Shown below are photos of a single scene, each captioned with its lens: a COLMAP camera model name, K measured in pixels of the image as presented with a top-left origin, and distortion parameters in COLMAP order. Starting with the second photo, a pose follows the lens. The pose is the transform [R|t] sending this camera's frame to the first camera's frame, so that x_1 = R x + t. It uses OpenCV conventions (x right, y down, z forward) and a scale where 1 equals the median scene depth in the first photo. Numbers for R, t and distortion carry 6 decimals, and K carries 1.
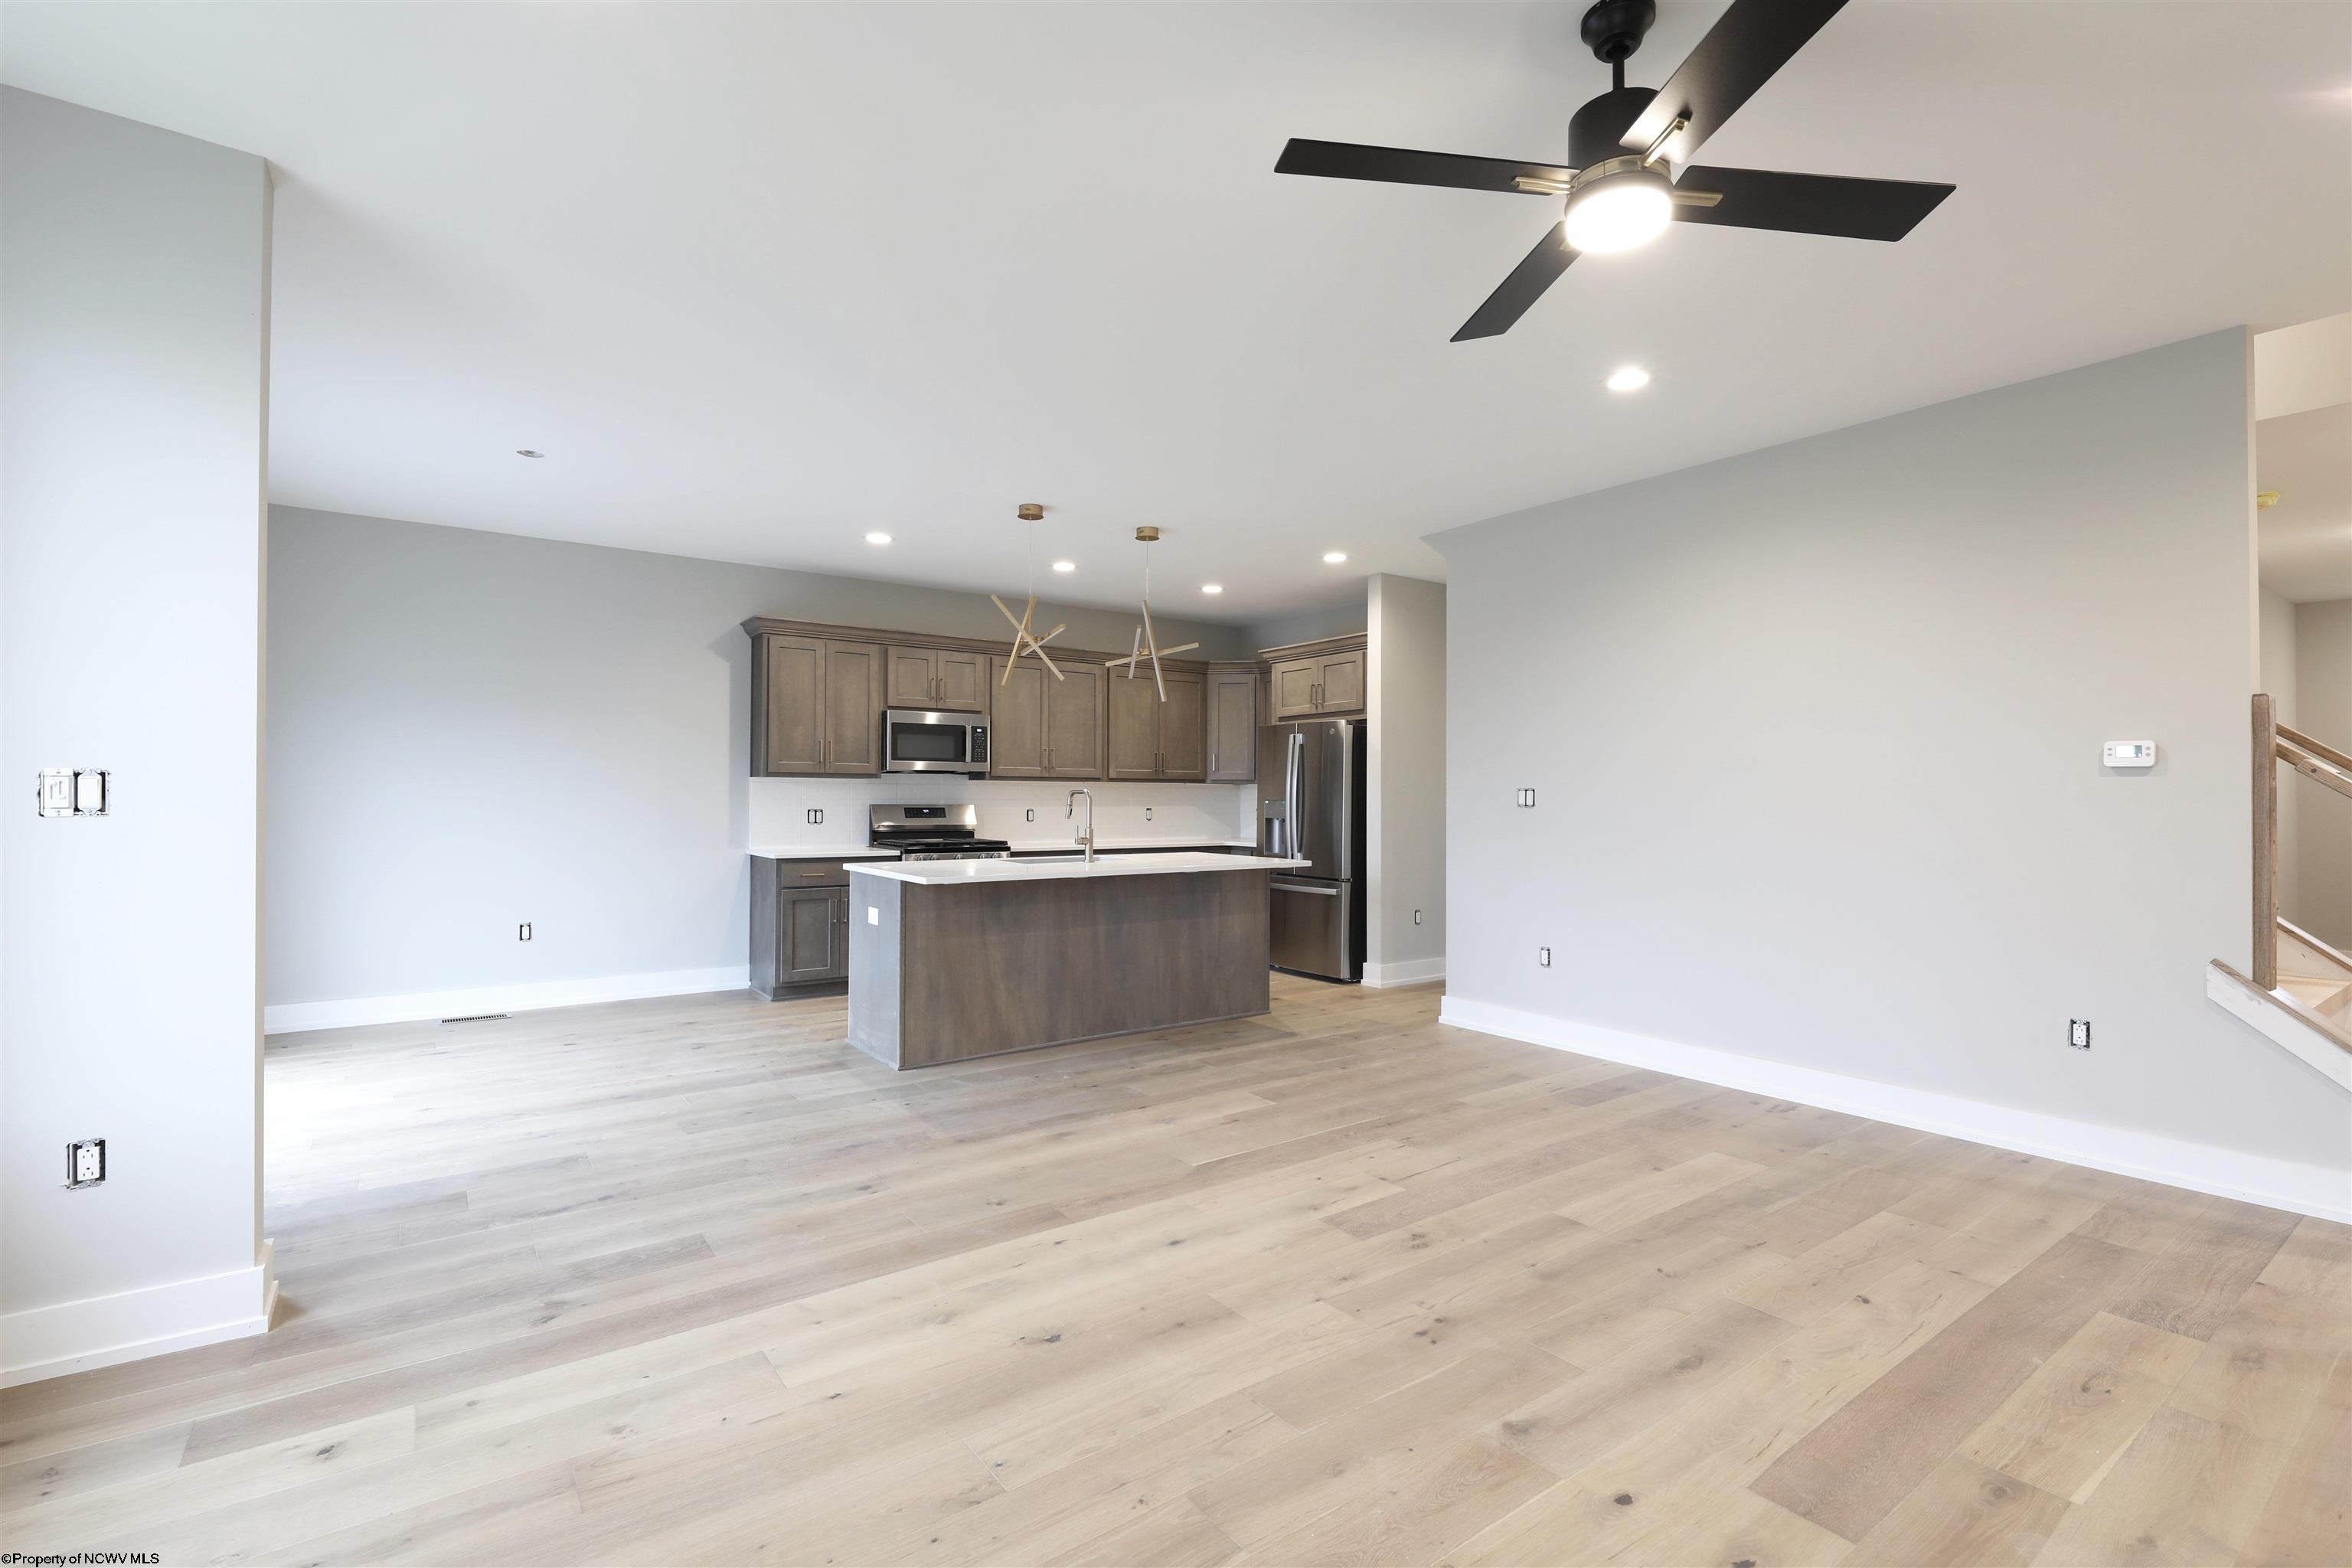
lens RADIAL K [[1049.2, 0, 1169.2], [0, 1049.2, 788.8], [0, 0, 1]] dist [0.002388, -0.002920]
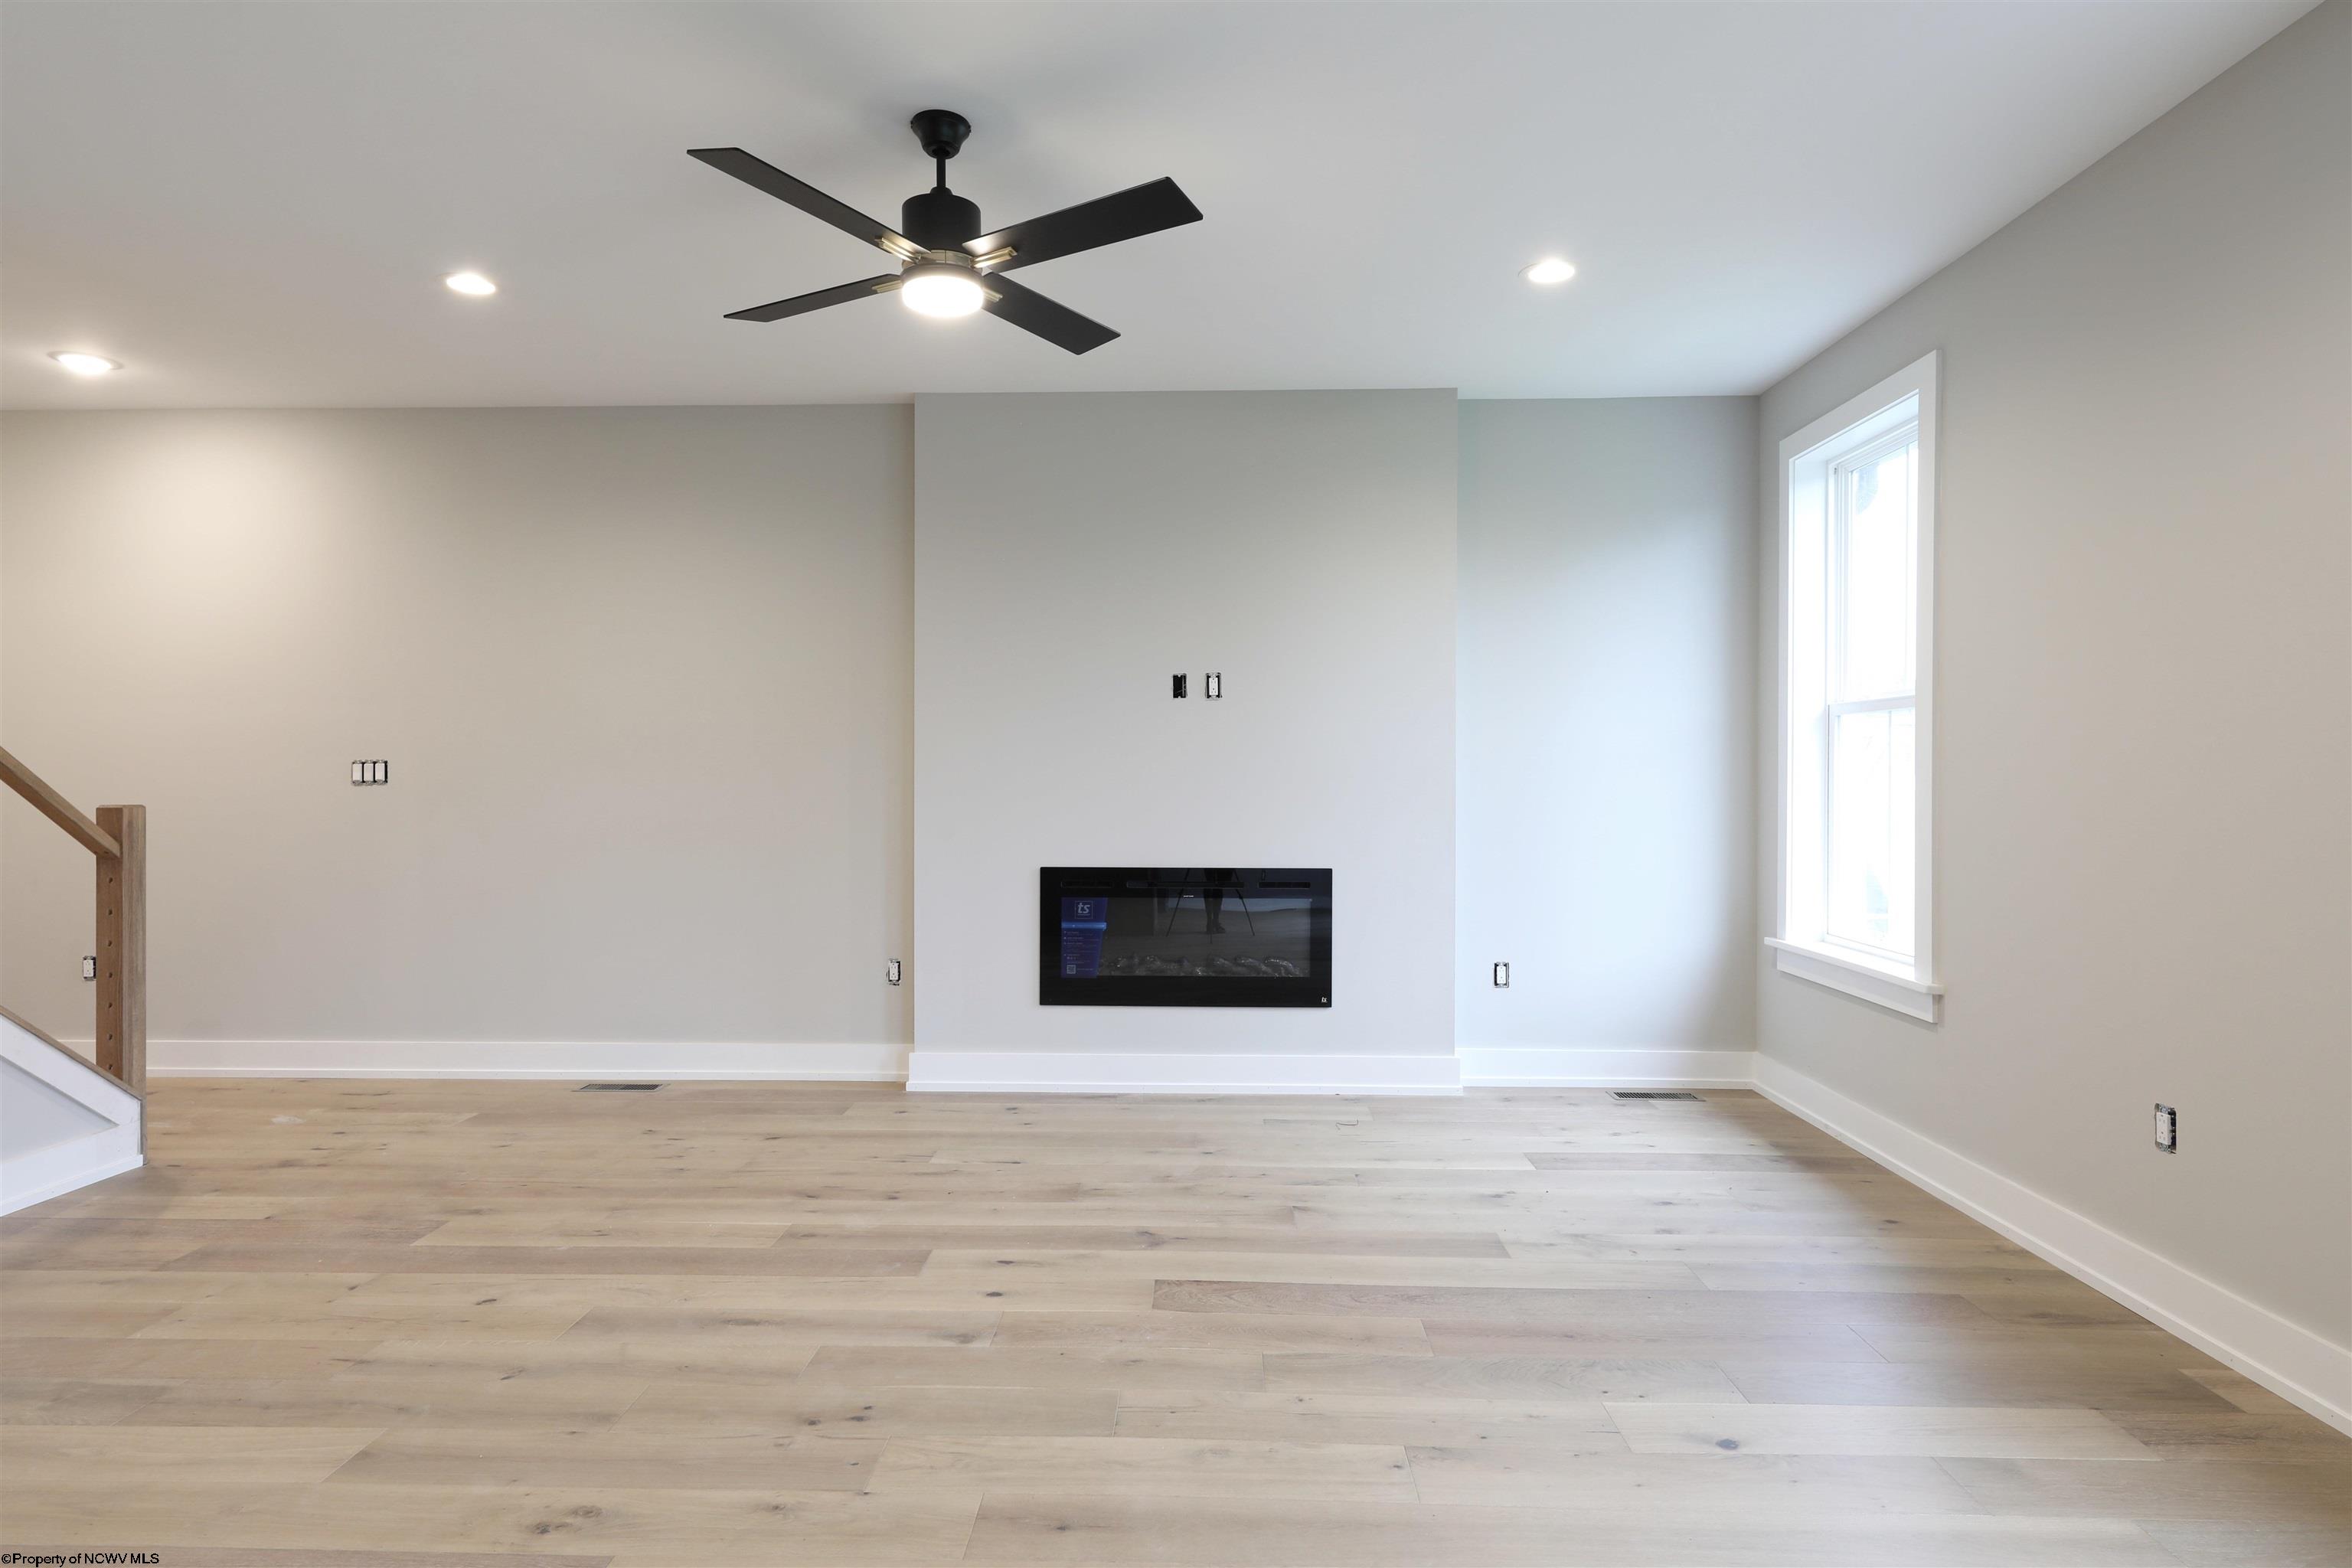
lens RADIAL K [[1307.0, 0, 1170.6], [0, 1307.0, 790.2], [0, 0, 1]] dist [0.007227, -0.001812]
pose [[-0.791270, -0.010571, 0.611375, -0.398052], [-0.008576, 0.999944, 0.006190, 0.009587], [-0.611406, -0.000345, -0.791317, 1.140107]]
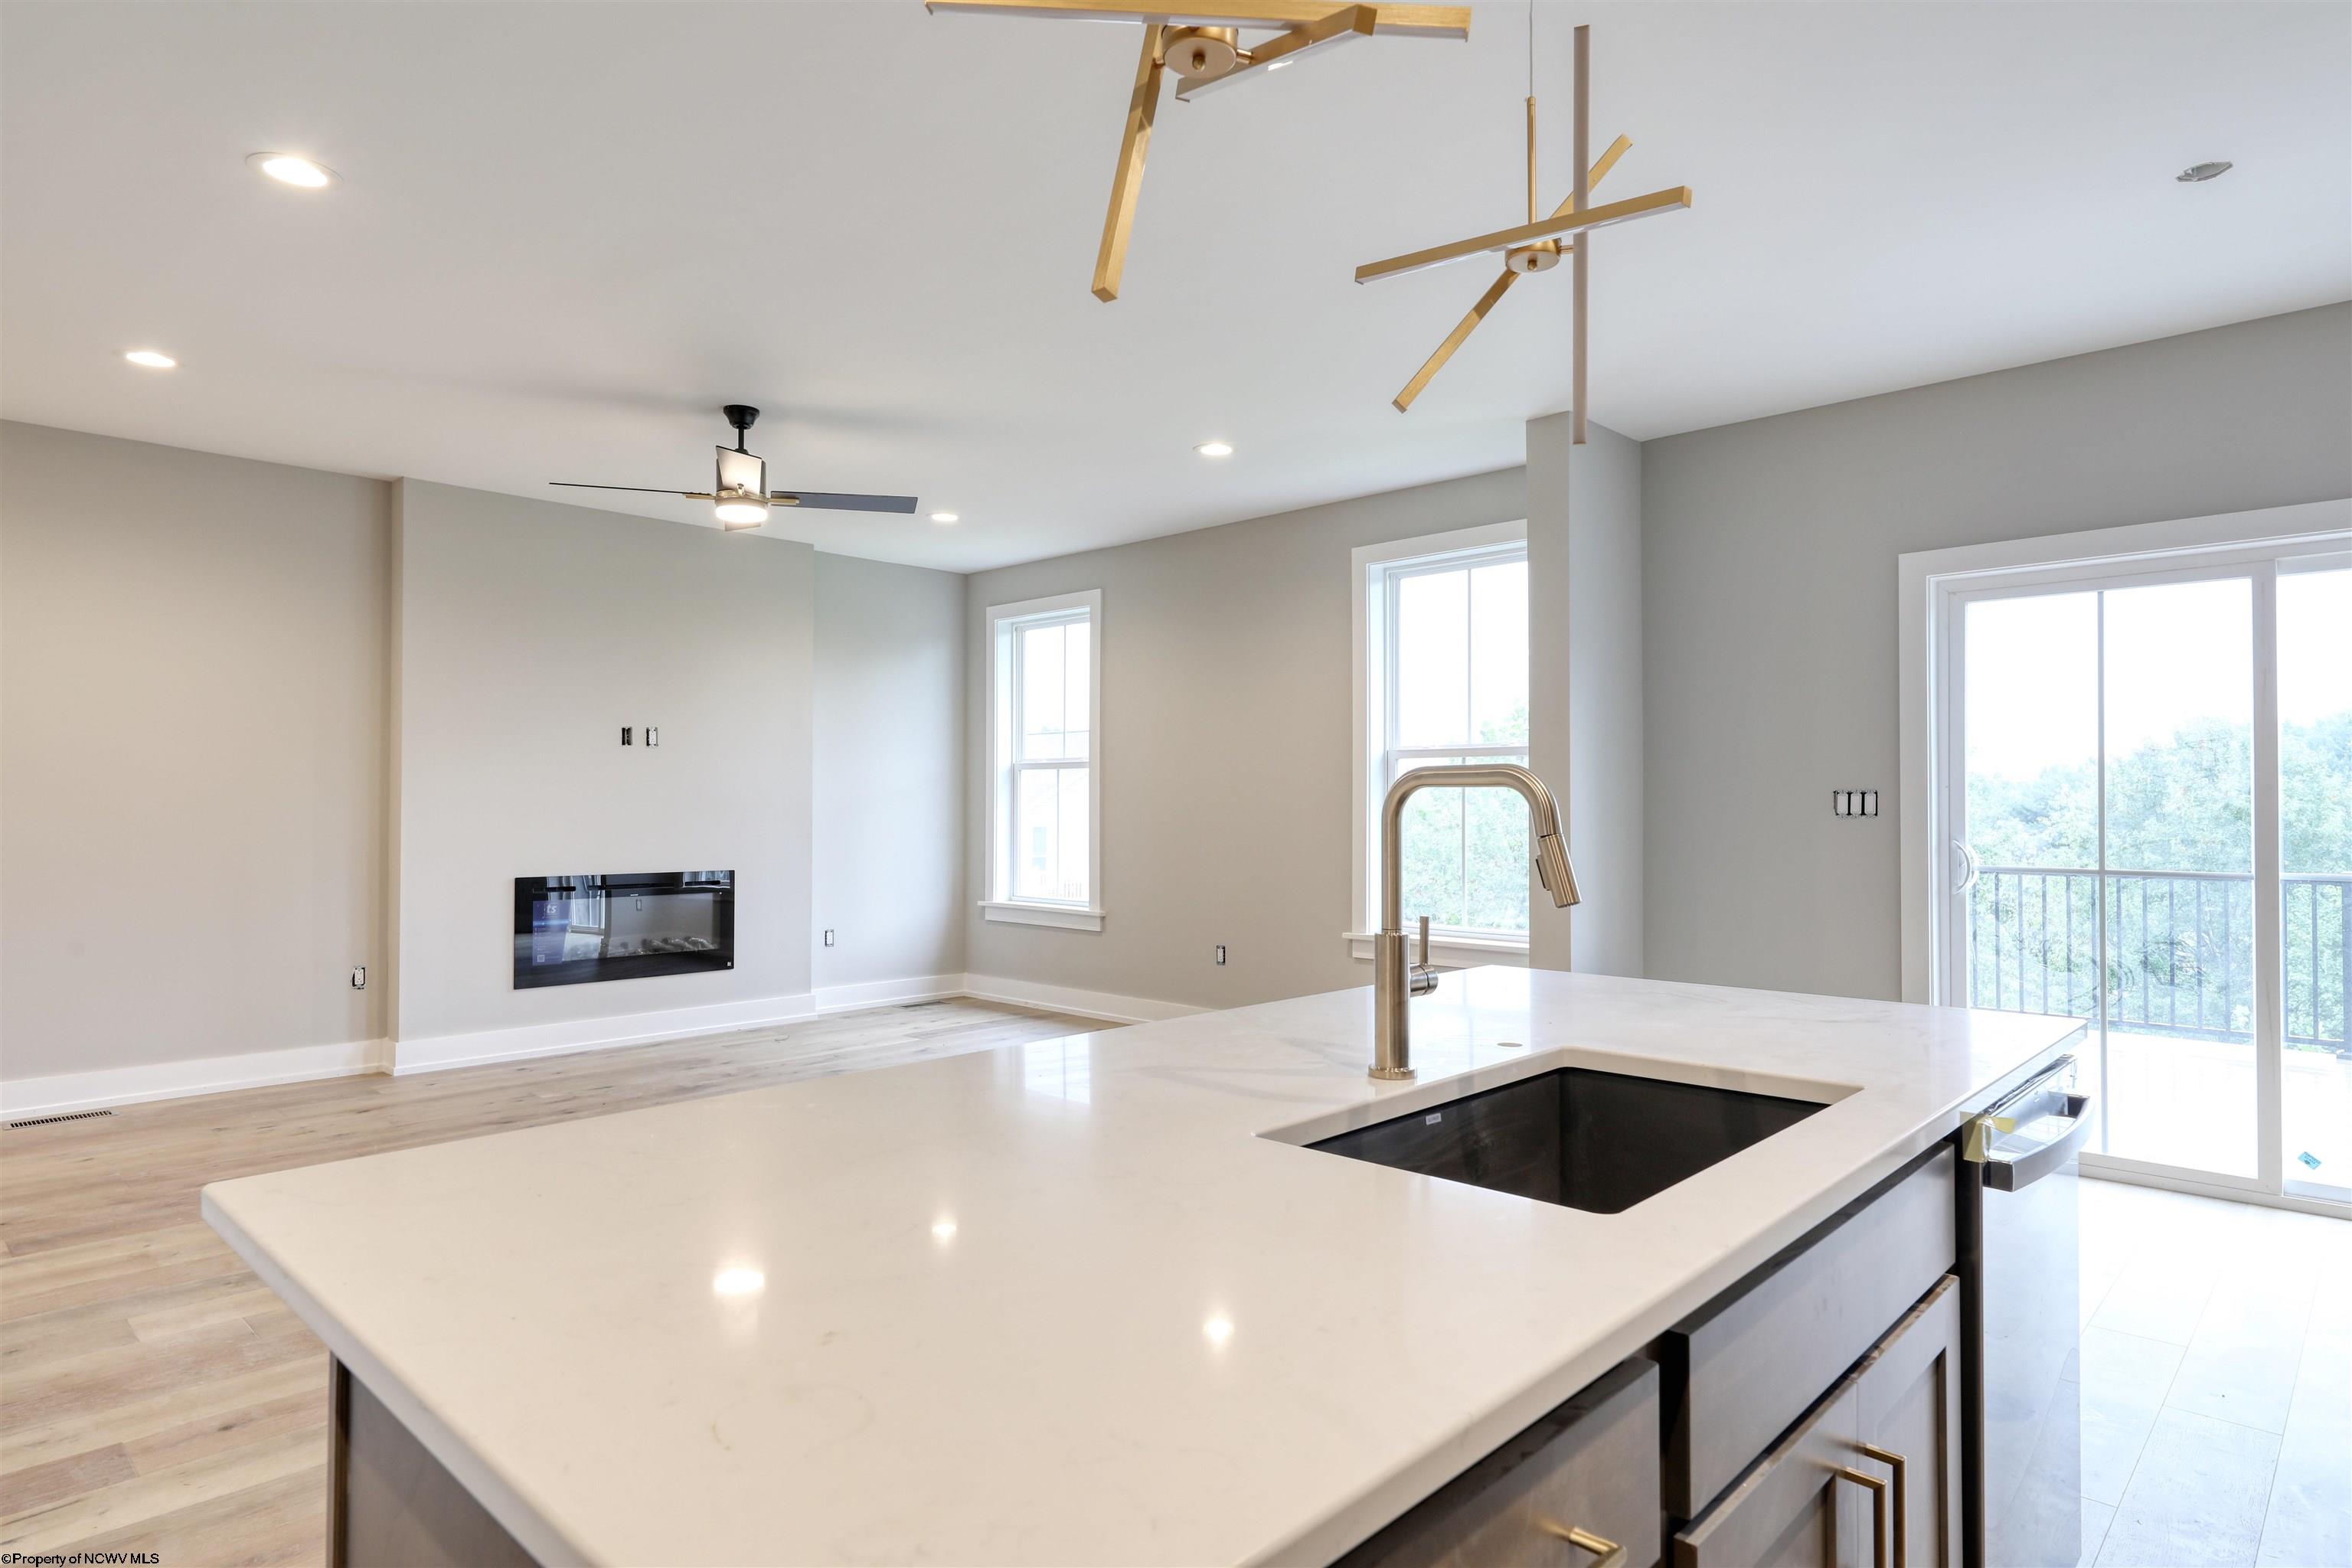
lens RADIAL K [[1307.0, 0, 1170.6], [0, 1307.0, 790.2], [0, 0, 1]] dist [0.007227, -0.001812]
pose [[-0.983112, -0.008150, -0.182825, 0.043581], [-0.004427, 0.999775, -0.020765, 0.018316], [0.182953, -0.019605, -0.982926, 2.006661]]
